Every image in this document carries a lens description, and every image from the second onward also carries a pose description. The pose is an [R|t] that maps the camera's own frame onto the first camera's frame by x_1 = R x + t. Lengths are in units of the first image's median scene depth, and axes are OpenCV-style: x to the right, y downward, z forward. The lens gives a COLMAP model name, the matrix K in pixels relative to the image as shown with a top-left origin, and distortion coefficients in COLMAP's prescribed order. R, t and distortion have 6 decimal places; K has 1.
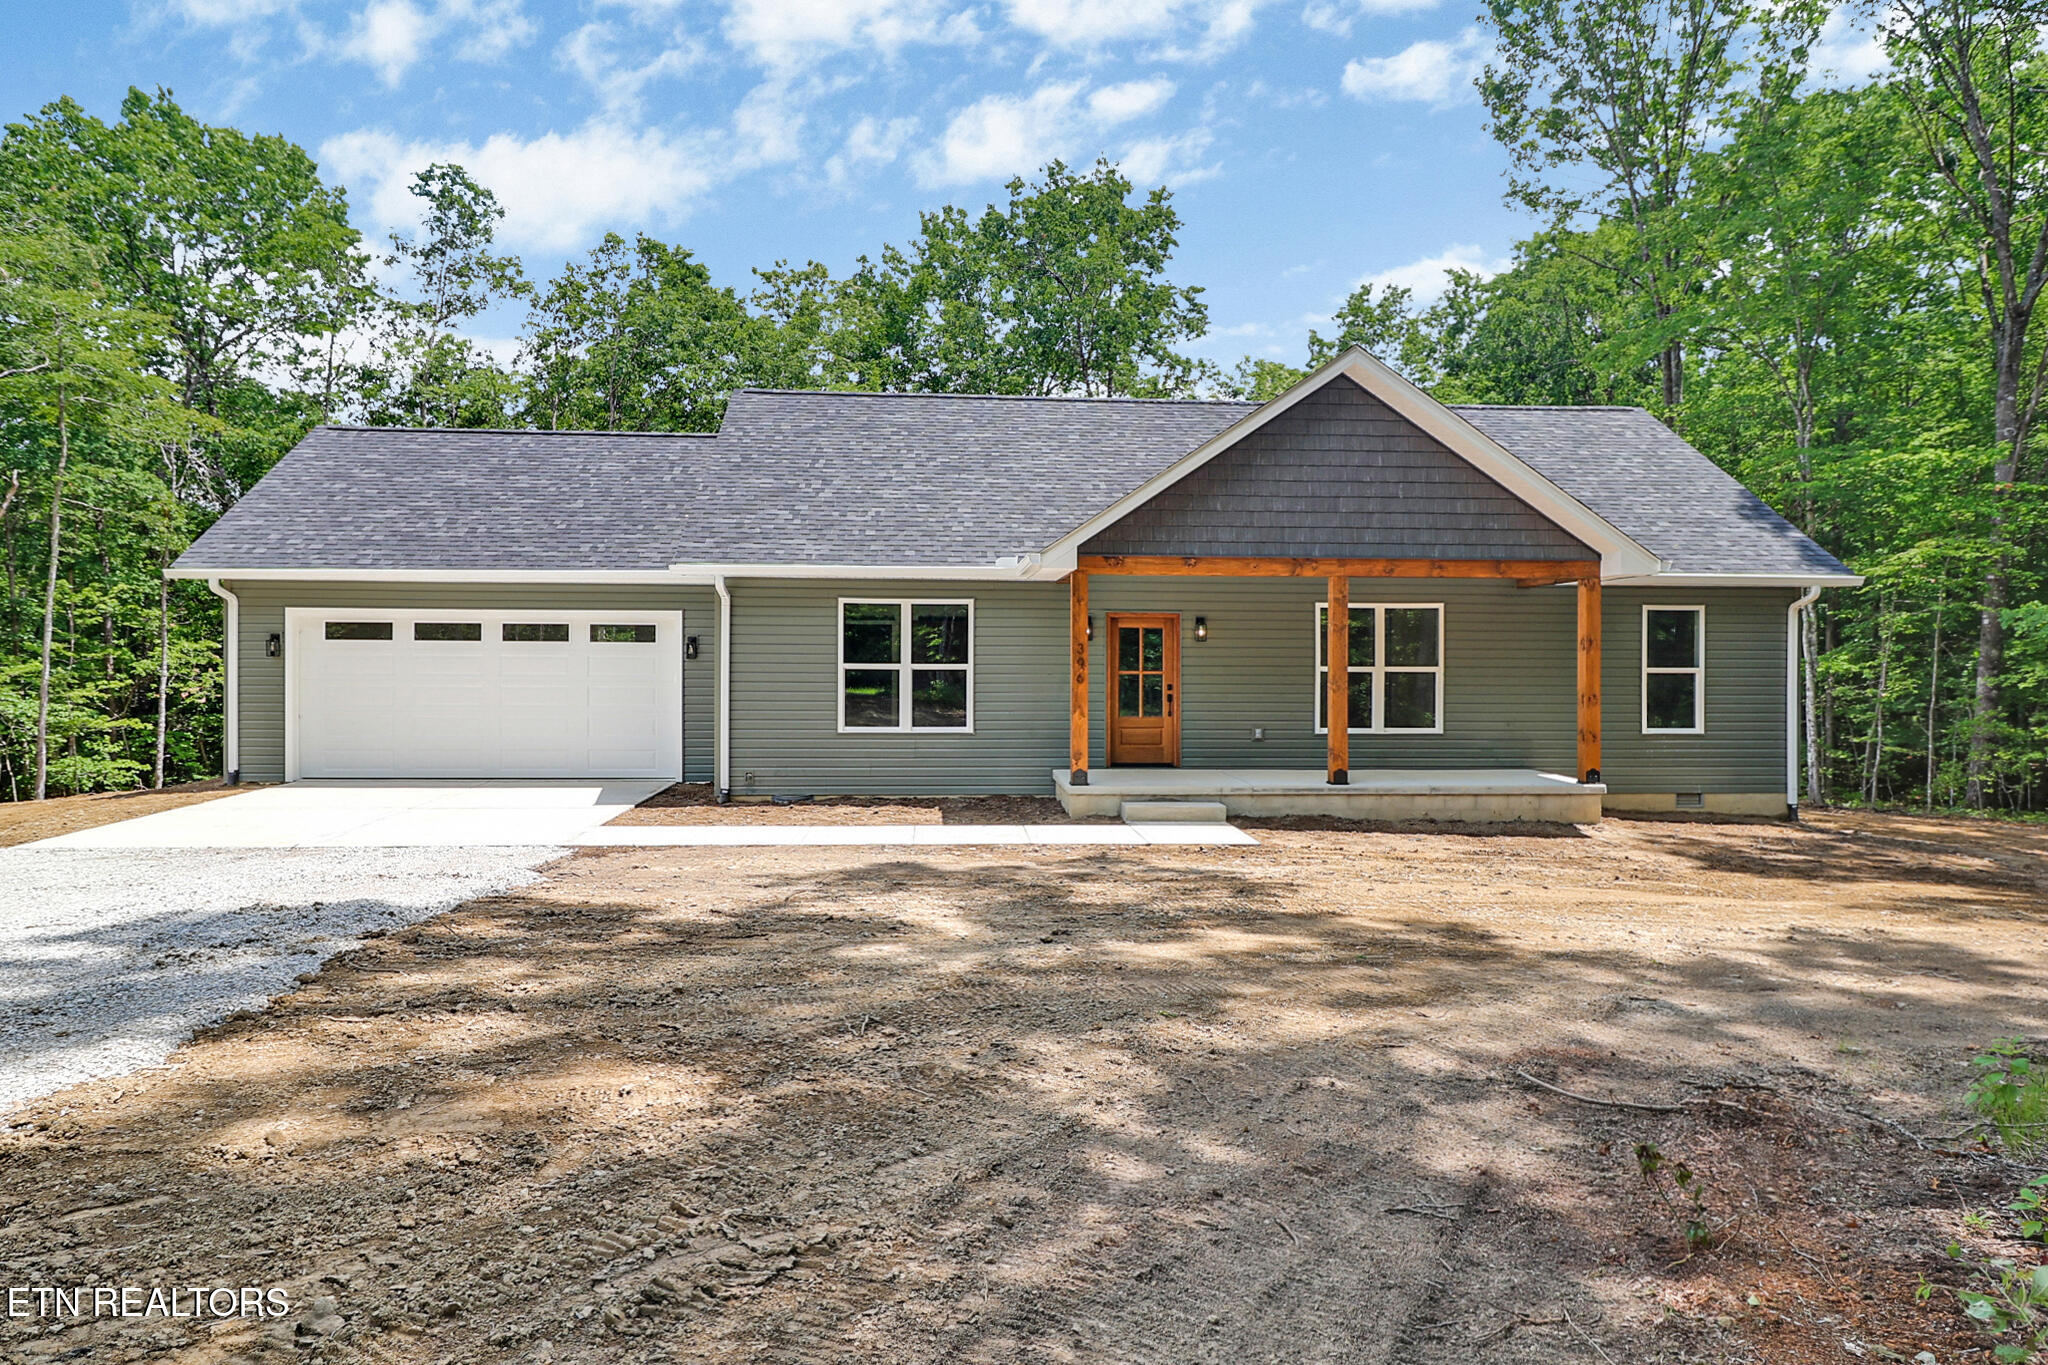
lens RADIAL K [[1244.0, 0, 1005.8], [0, 1244.0, 671.2], [0, 0, 1]] dist [-0.008507, 0.012797]
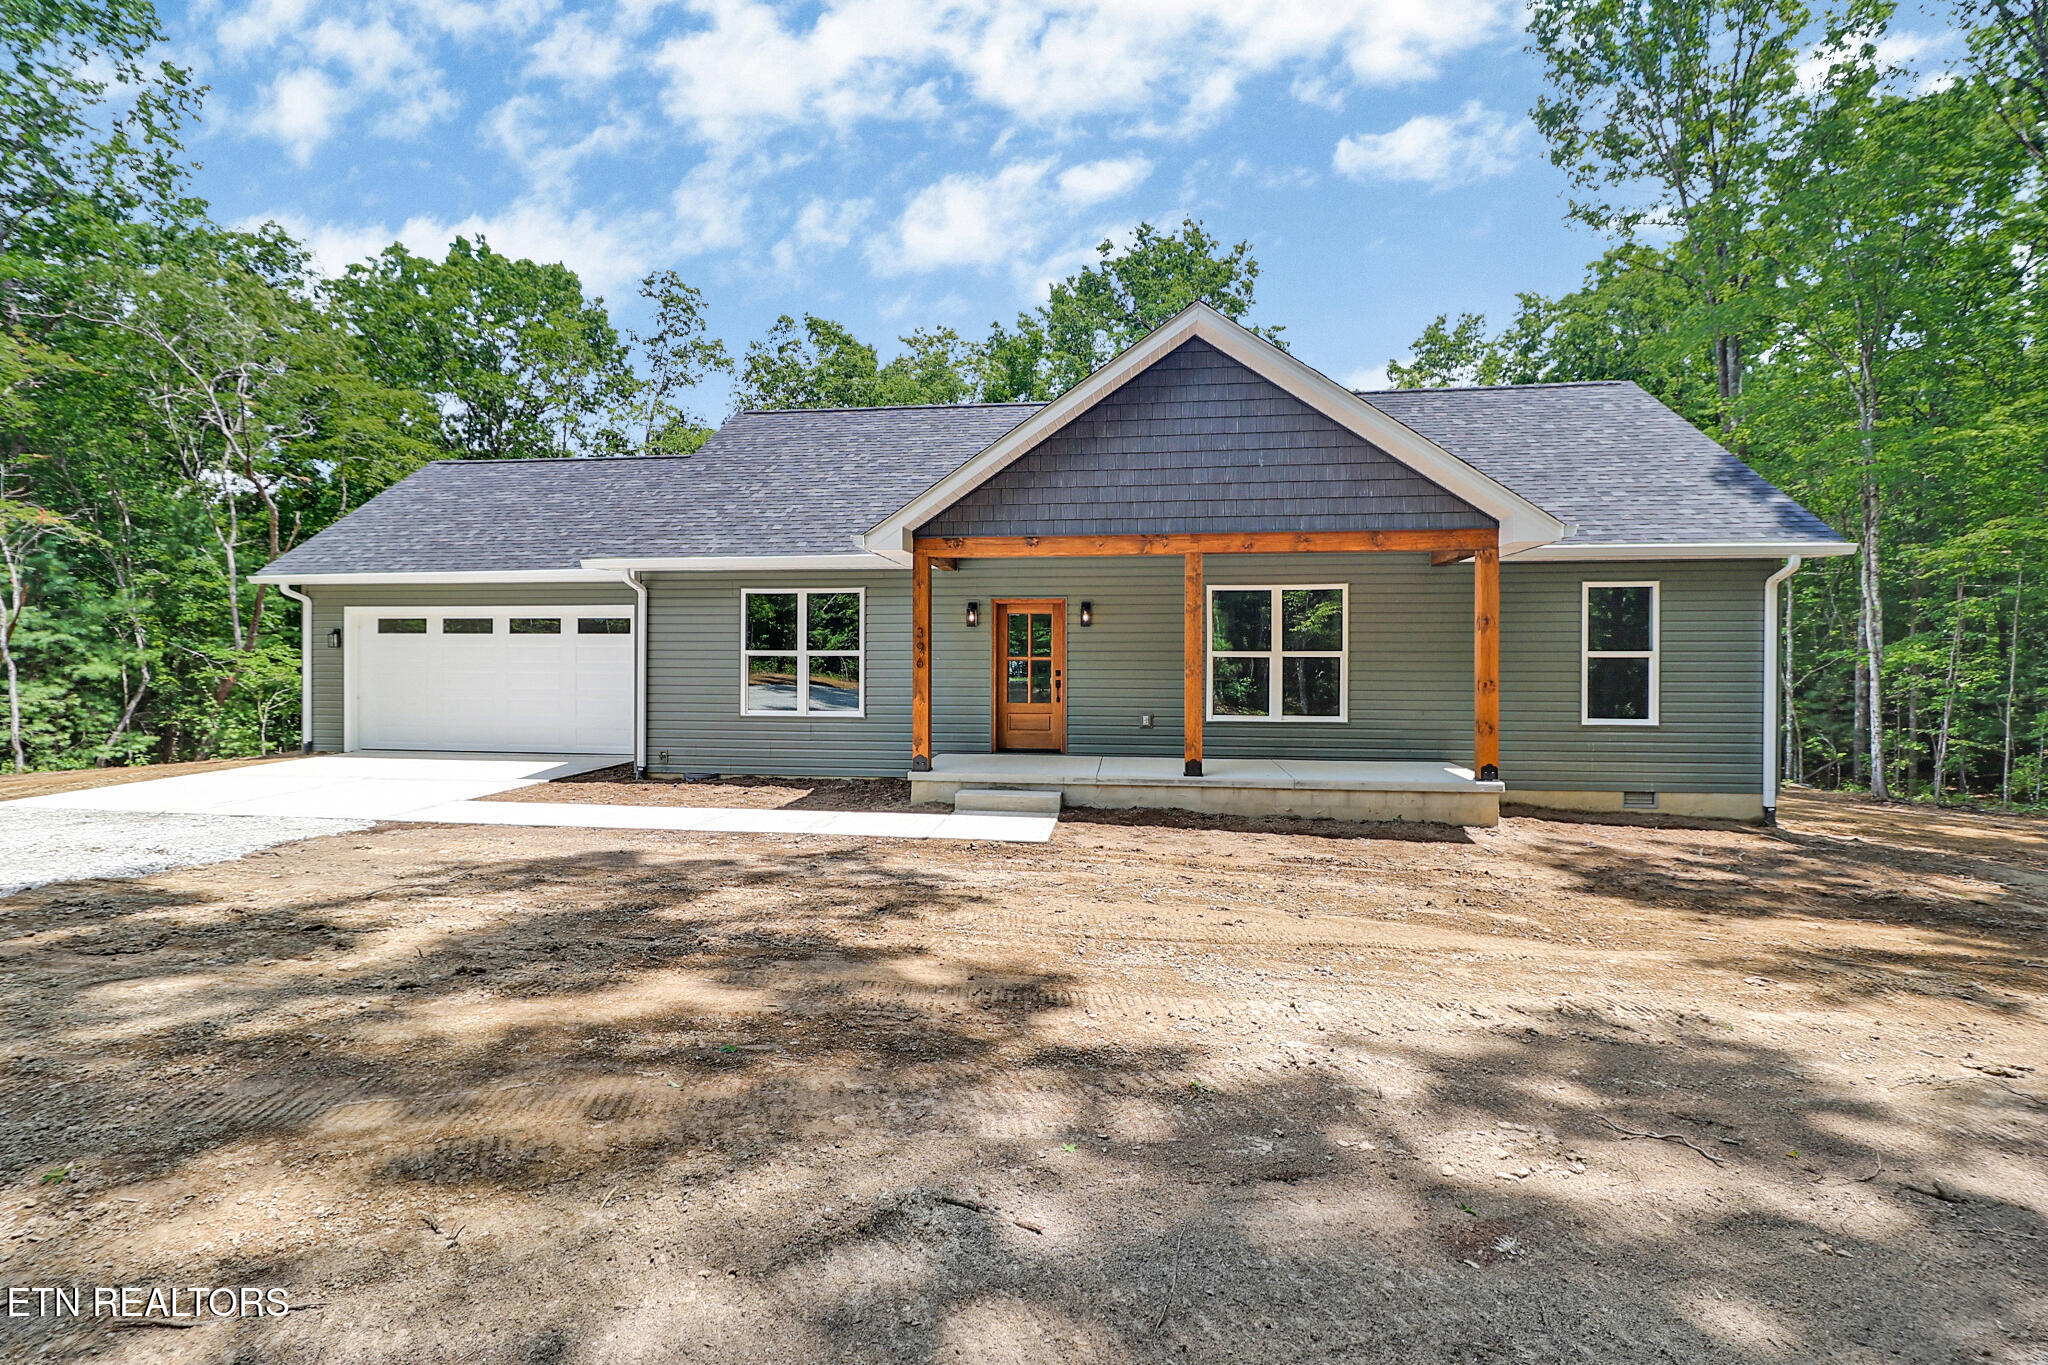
lens RADIAL K [[964.9, 0, 1017.8], [0, 964.9, 666.5], [0, 0, 1]] dist [-0.007596, -0.005833]
pose [[0.979181, -0.001534, -0.202983, 0.251505], [0.001020, 0.999996, -0.002637, 0.009504], [0.202986, 0.002375, 0.979179, 0.232255]]
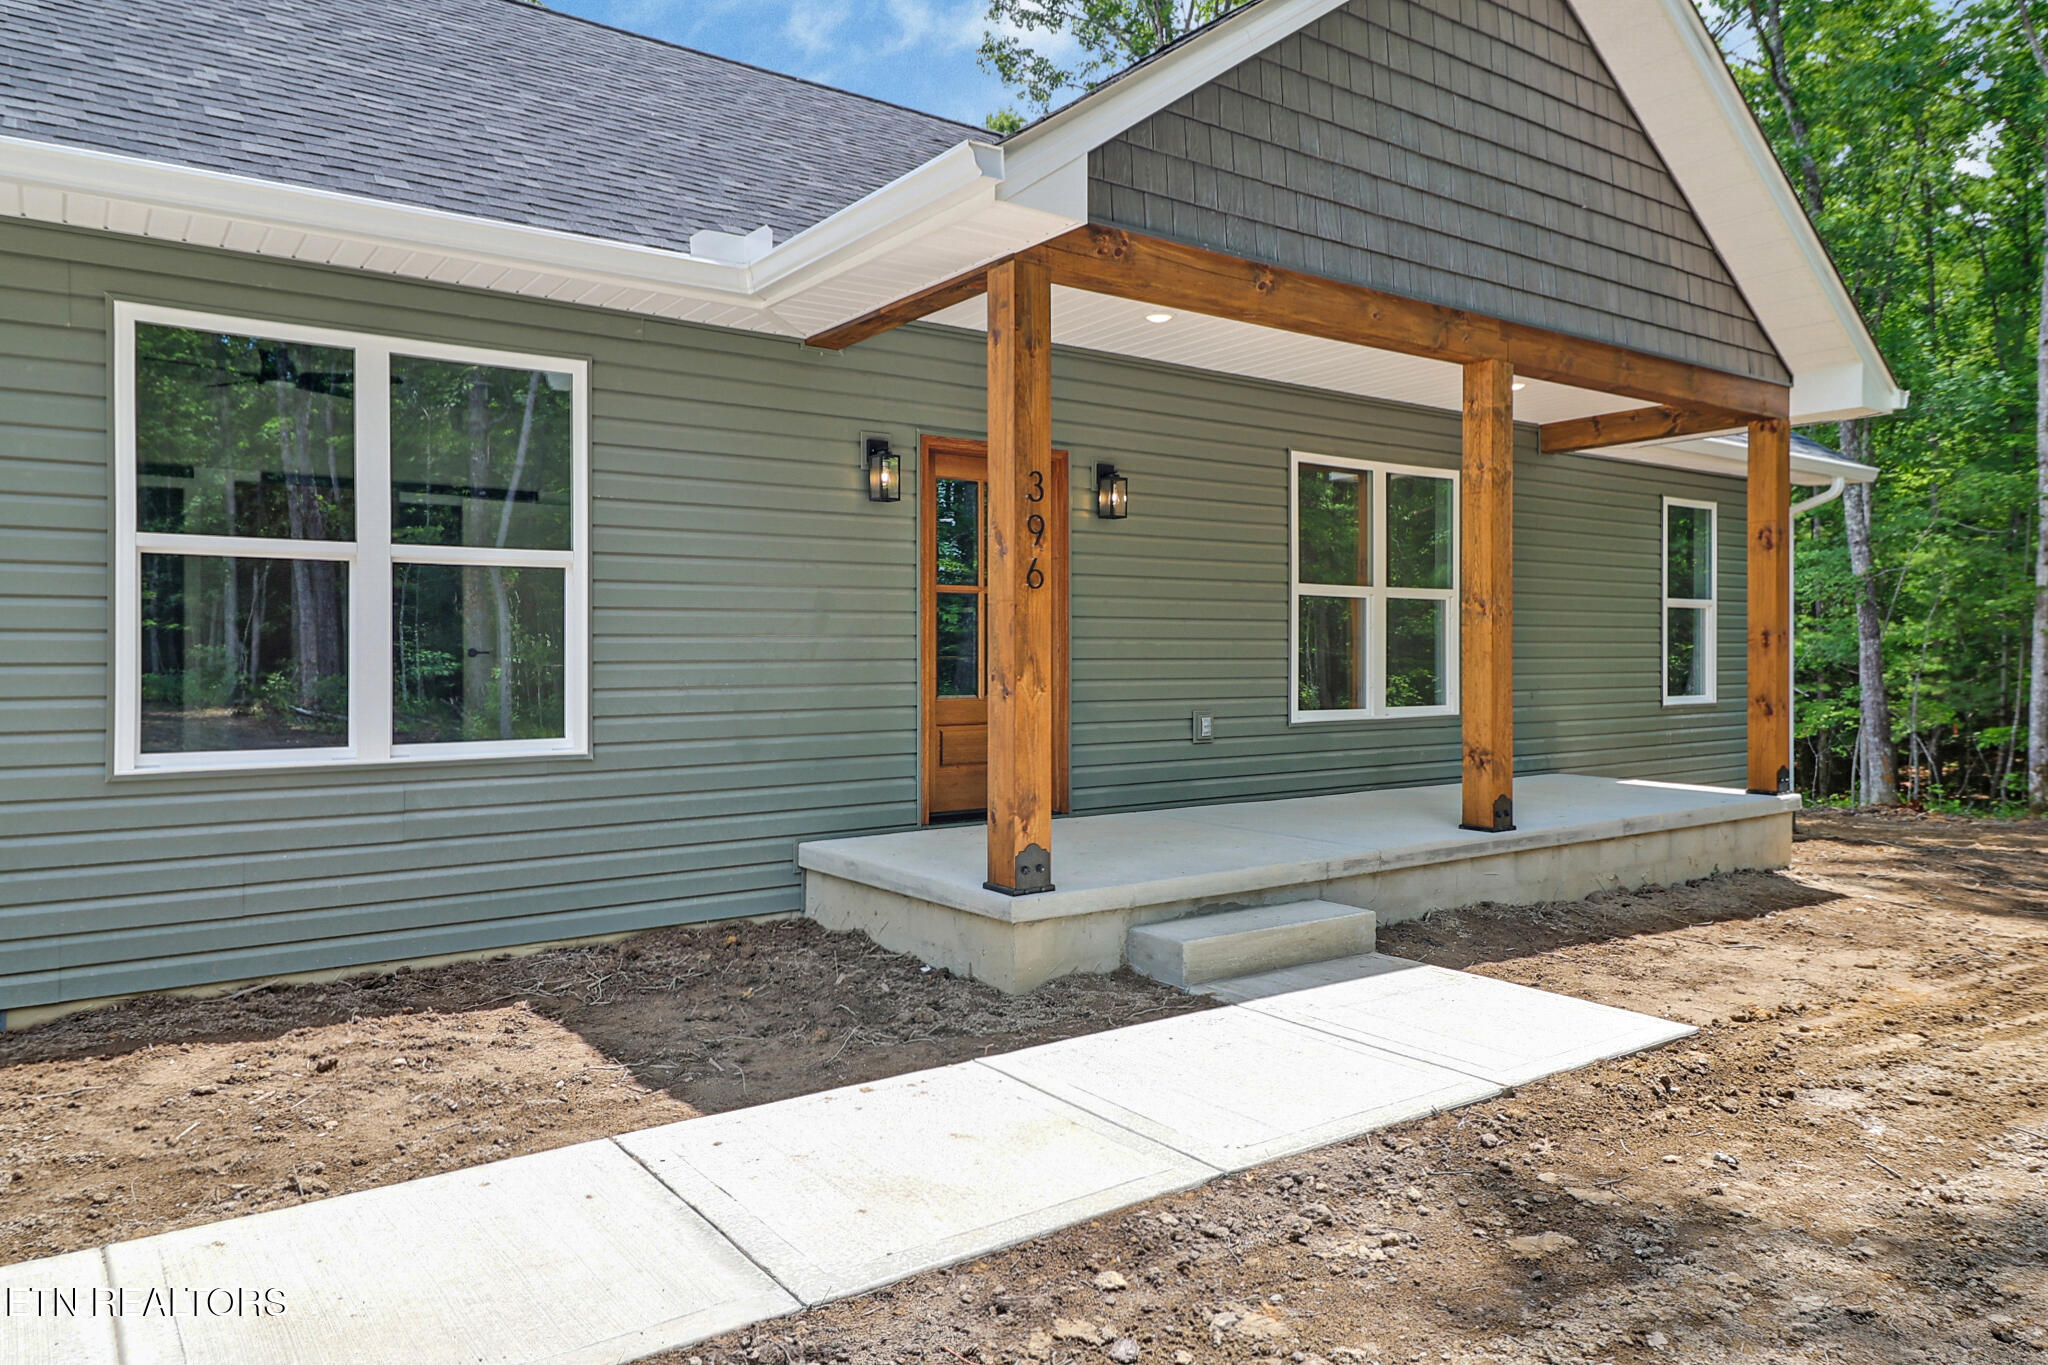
lens RADIAL K [[1358.1, 0, 1002.0], [0, 1358.1, 662.0], [0, 0, 1]] dist [0.016080, -0.000171]
pose [[0.846643, -0.009766, 0.532071, -0.124098], [0.013969, 0.999895, -0.003874, 0.026524], [-0.531977, 0.010712, 0.846691, 0.599800]]
